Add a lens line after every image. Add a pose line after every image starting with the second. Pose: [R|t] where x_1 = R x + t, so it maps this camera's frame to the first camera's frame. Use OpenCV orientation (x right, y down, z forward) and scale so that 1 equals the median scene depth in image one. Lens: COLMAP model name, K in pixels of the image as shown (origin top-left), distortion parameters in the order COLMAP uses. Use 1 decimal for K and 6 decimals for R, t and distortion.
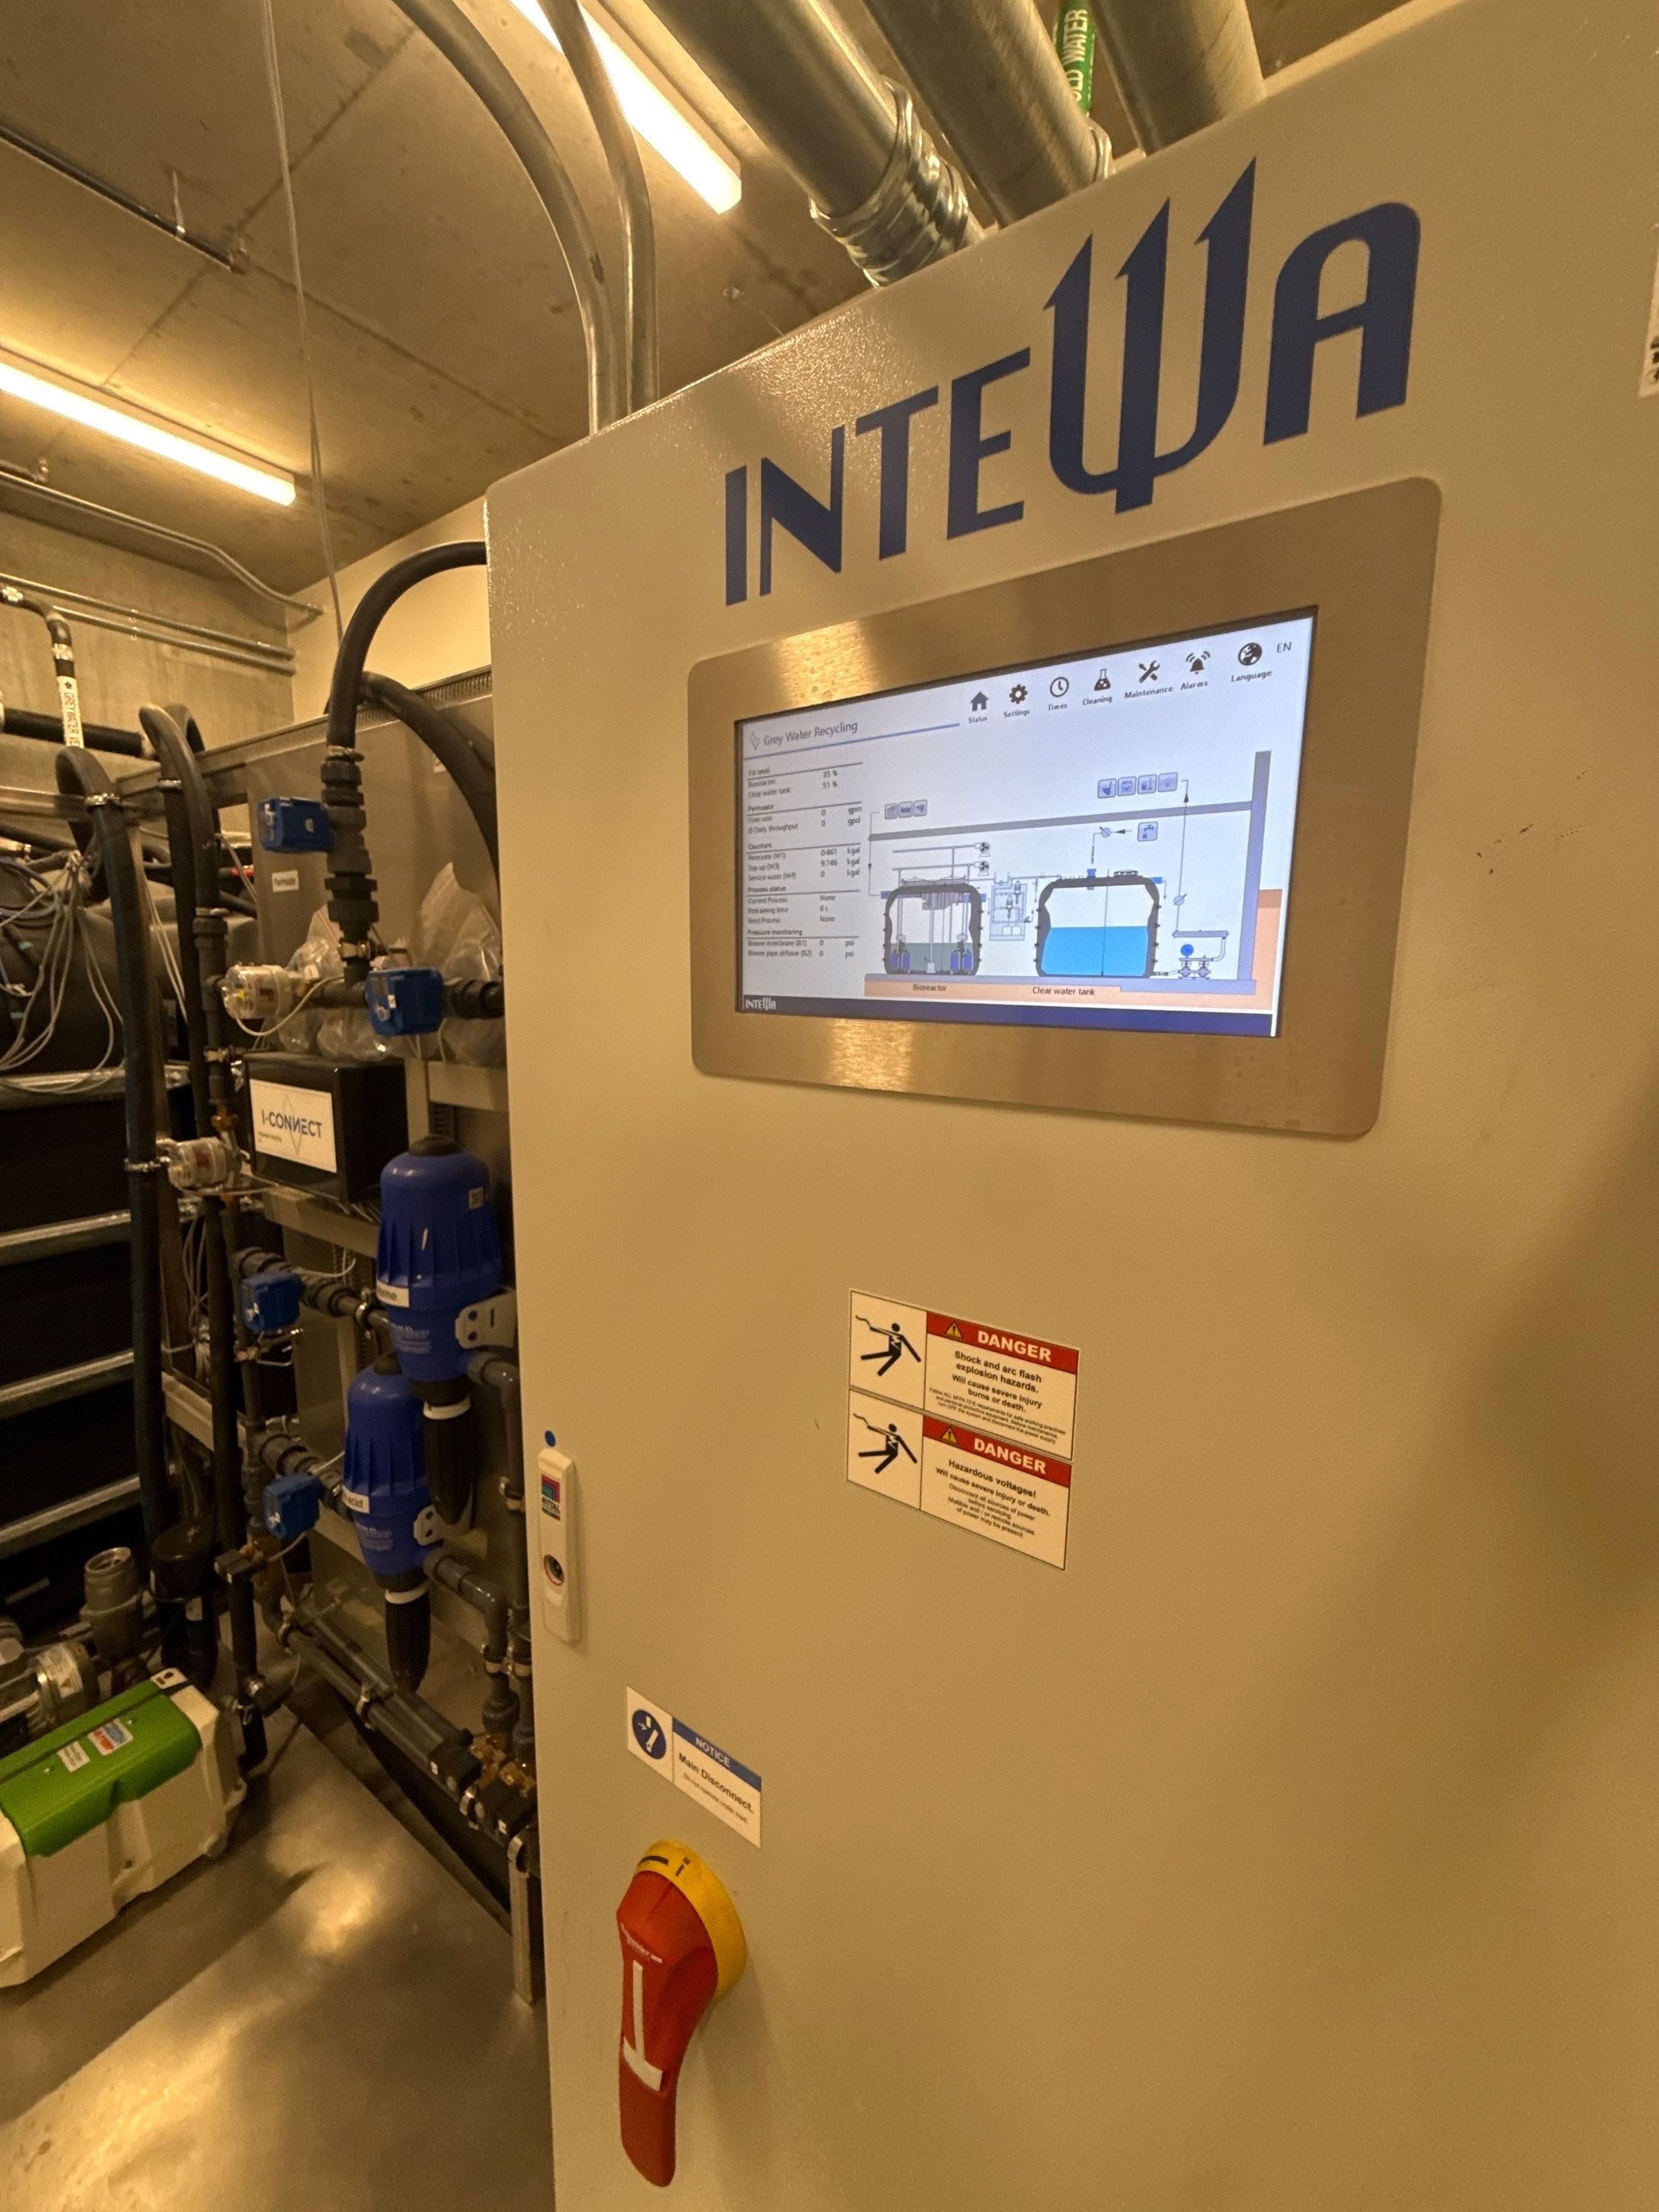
lens RADIAL K [[877.8, 0, 836.4], [0, 877.8, 1101.5], [0, 0, 1]] dist [-0.000802, 0.000056]
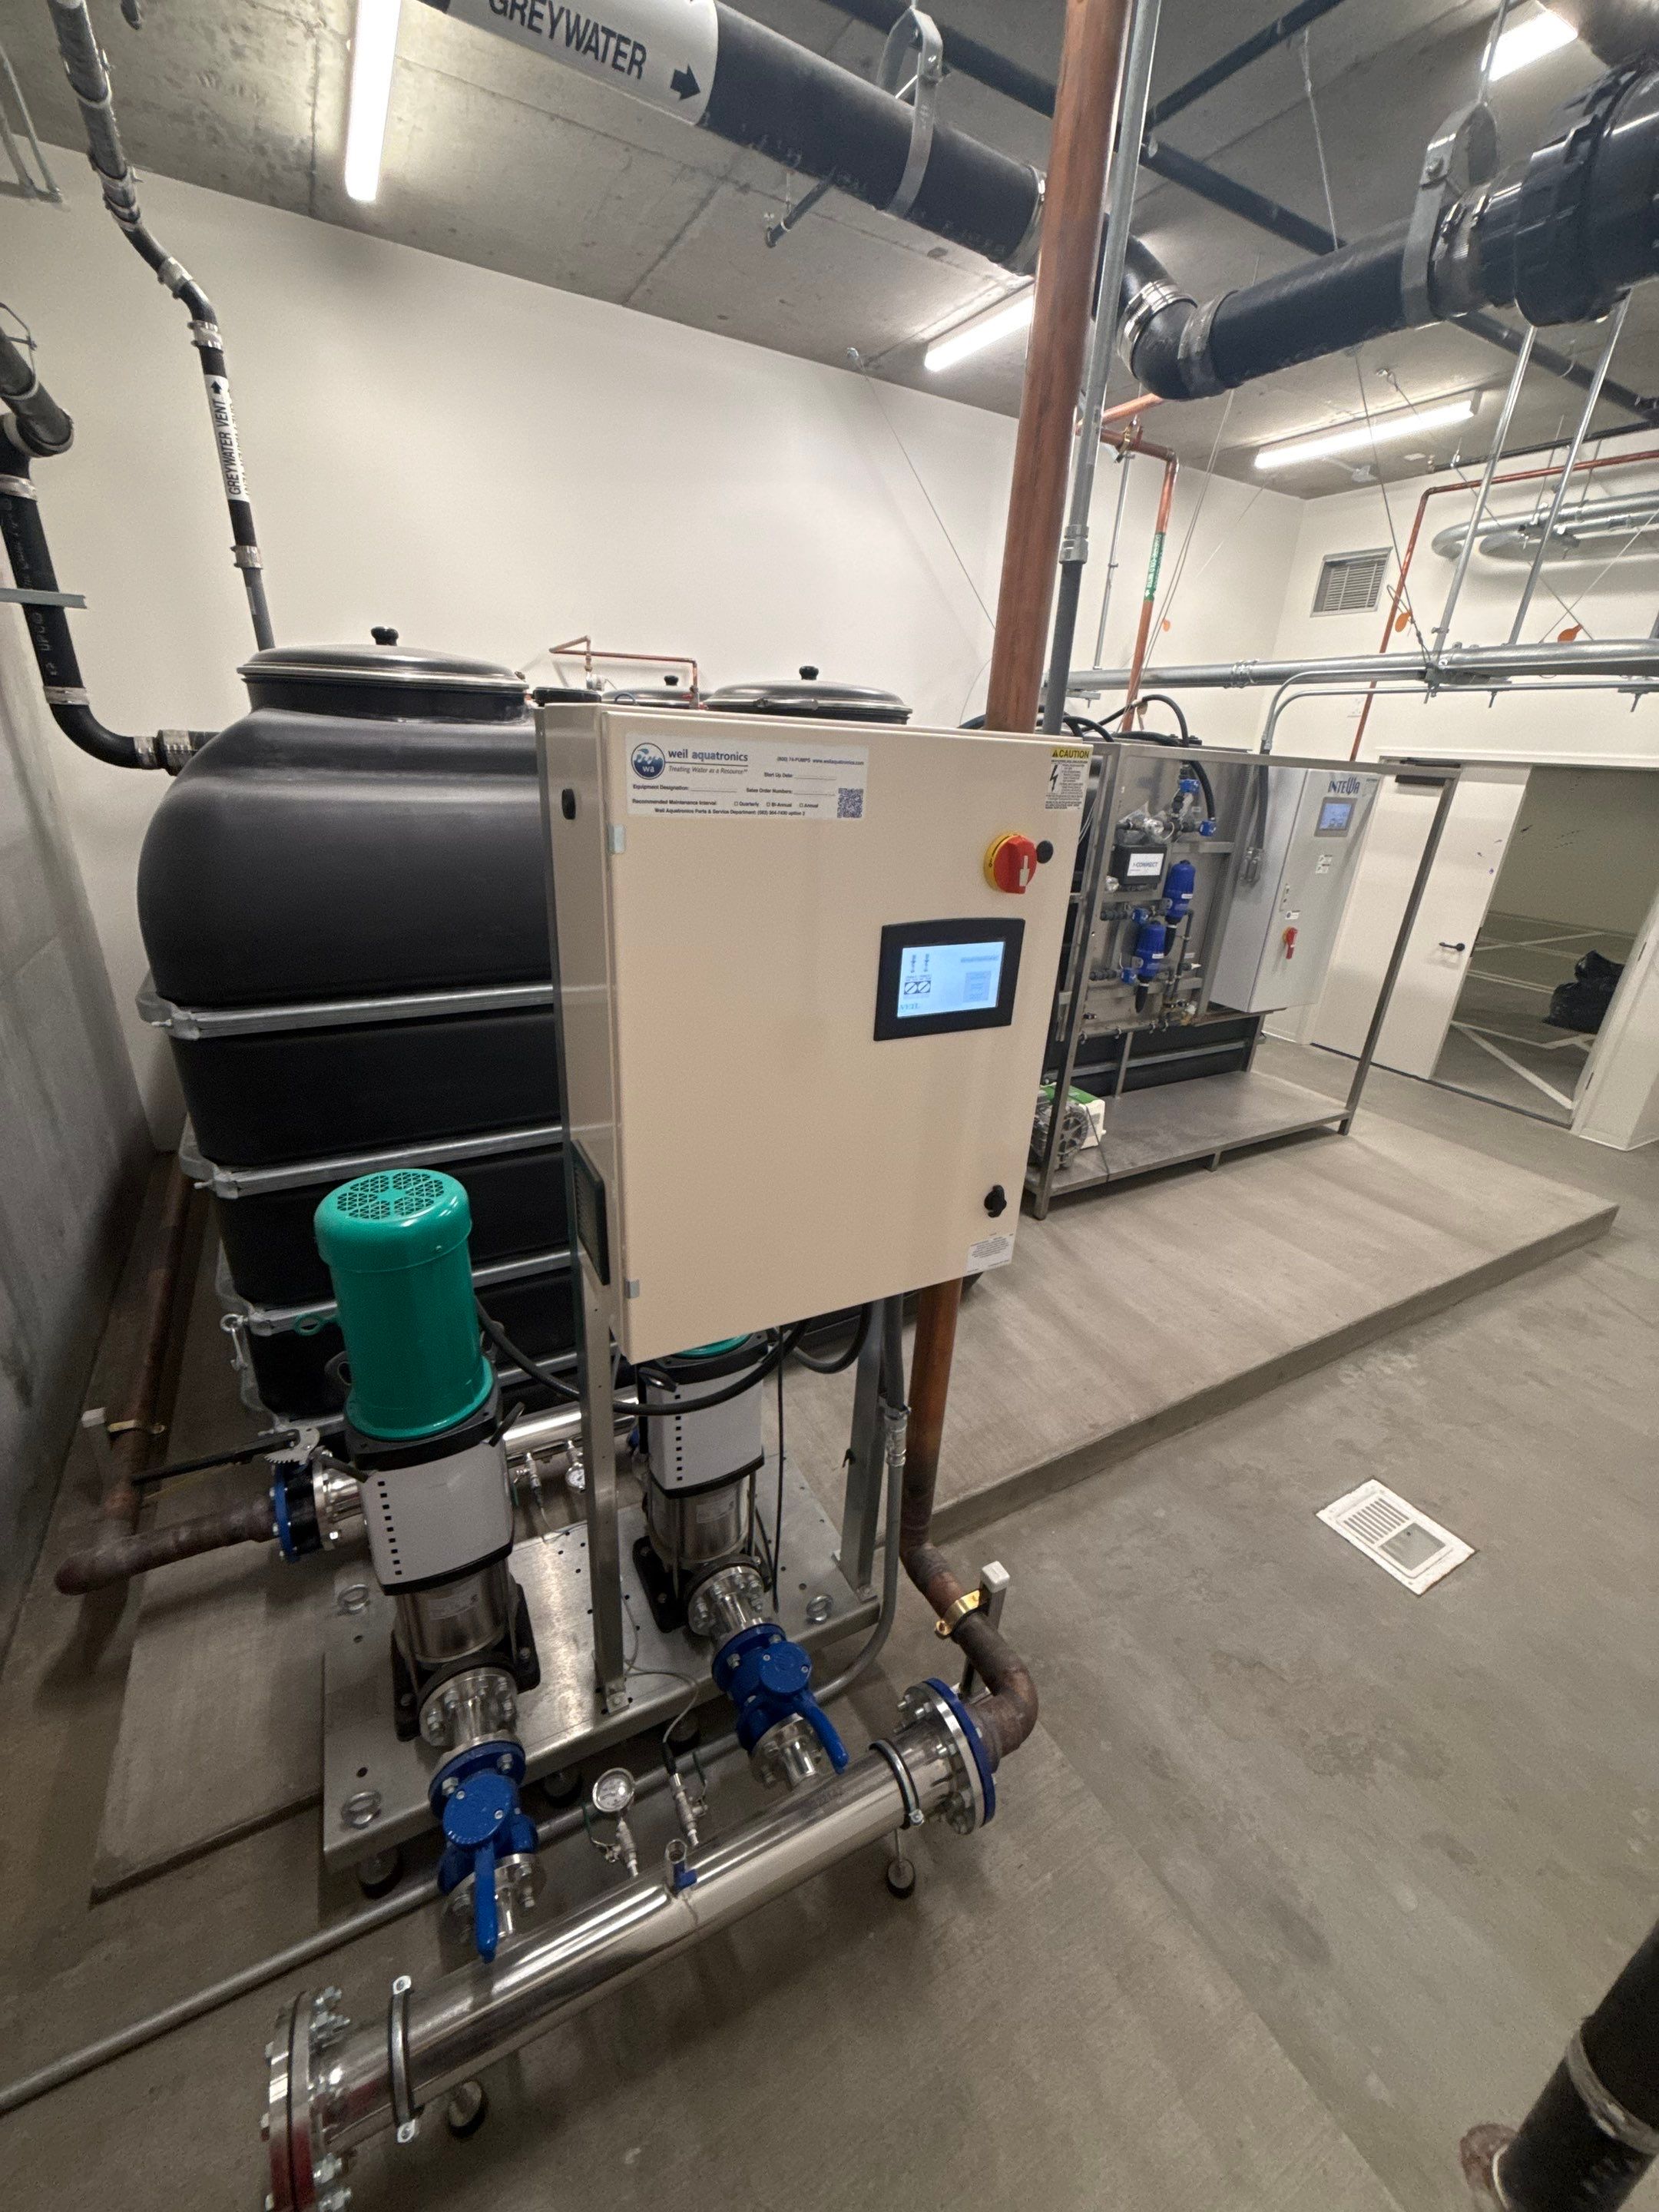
lens RADIAL K [[877.8, 0, 831.1], [0, 877.8, 1102.0], [0, 0, 1]] dist [-0.000802, 0.000056]
pose [[0.426227, -0.331718, 0.841602, -5.268307], [0.079330, 0.940463, 0.330508, -0.408649], [-0.901131, -0.074107, 0.427166, 0.636417]]
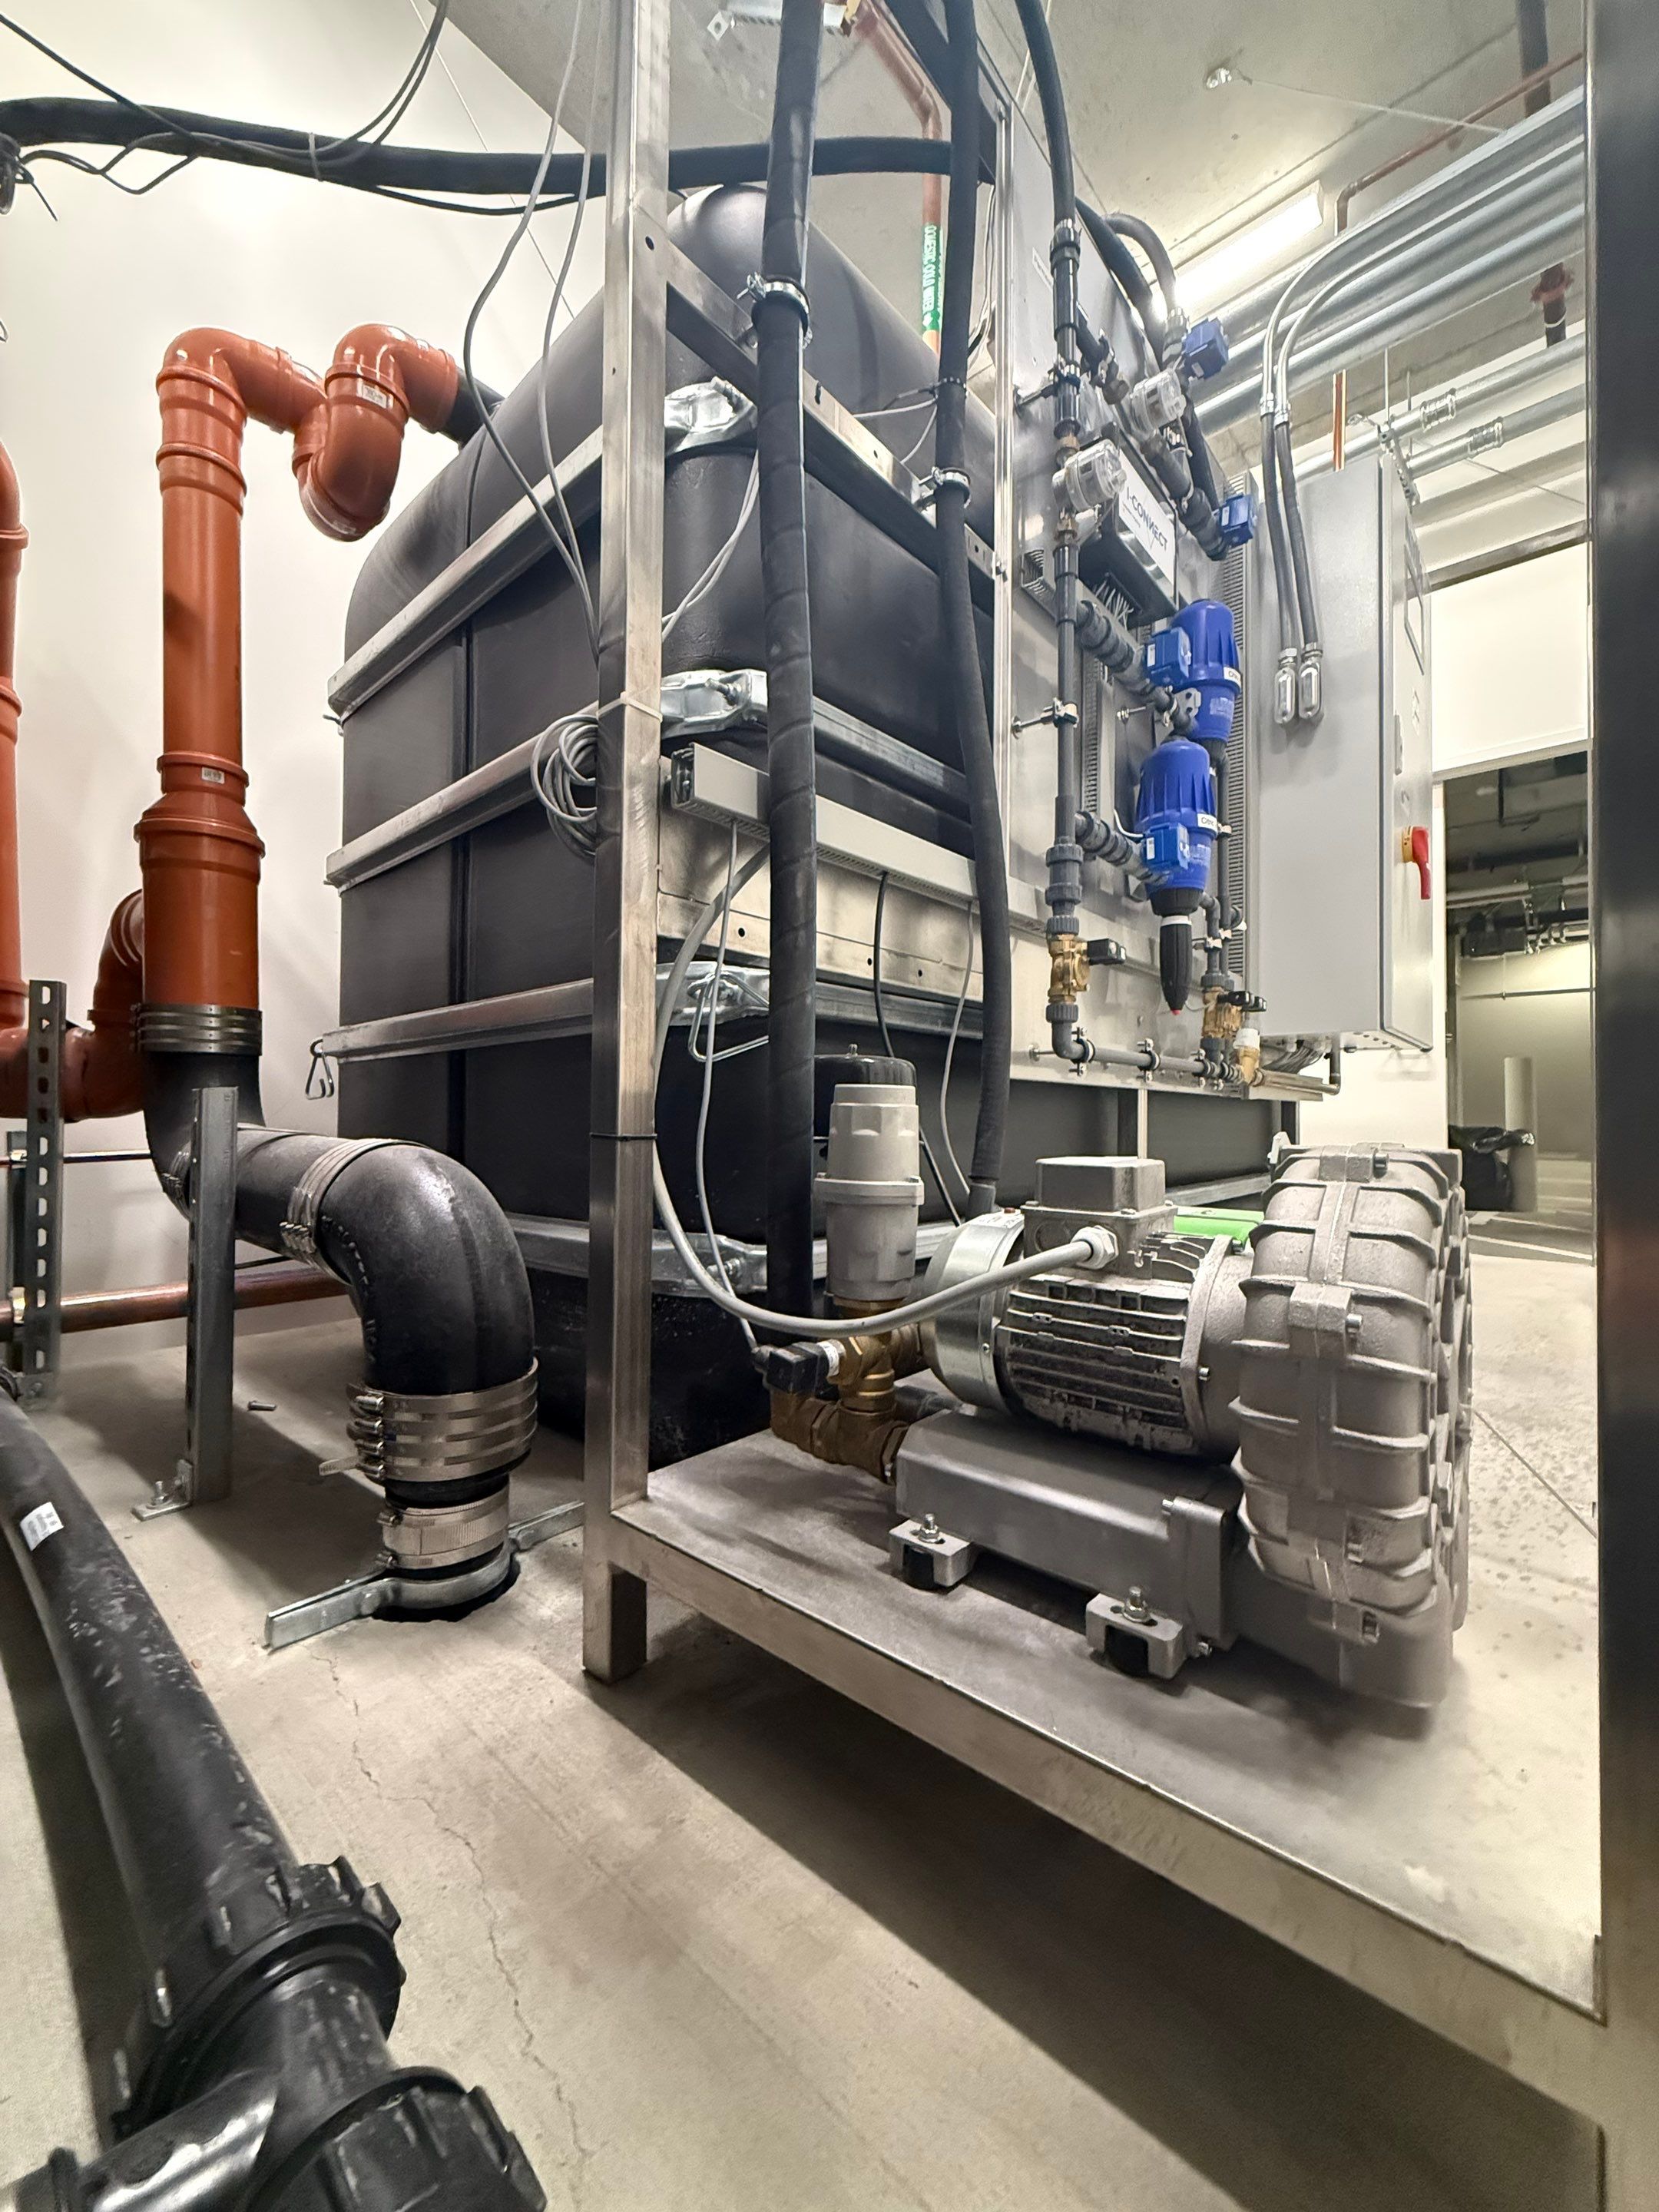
lens RADIAL K [[877.8, 0, 828.1], [0, 877.8, 1100.9], [0, 0, 1]] dist [-0.000802, 0.000056]
pose [[0.108370, 0.009259, 0.994068, -2.146140], [0.138258, 0.990098, -0.024295, 0.900865], [-0.984449, 0.140071, 0.106017, 1.637332]]
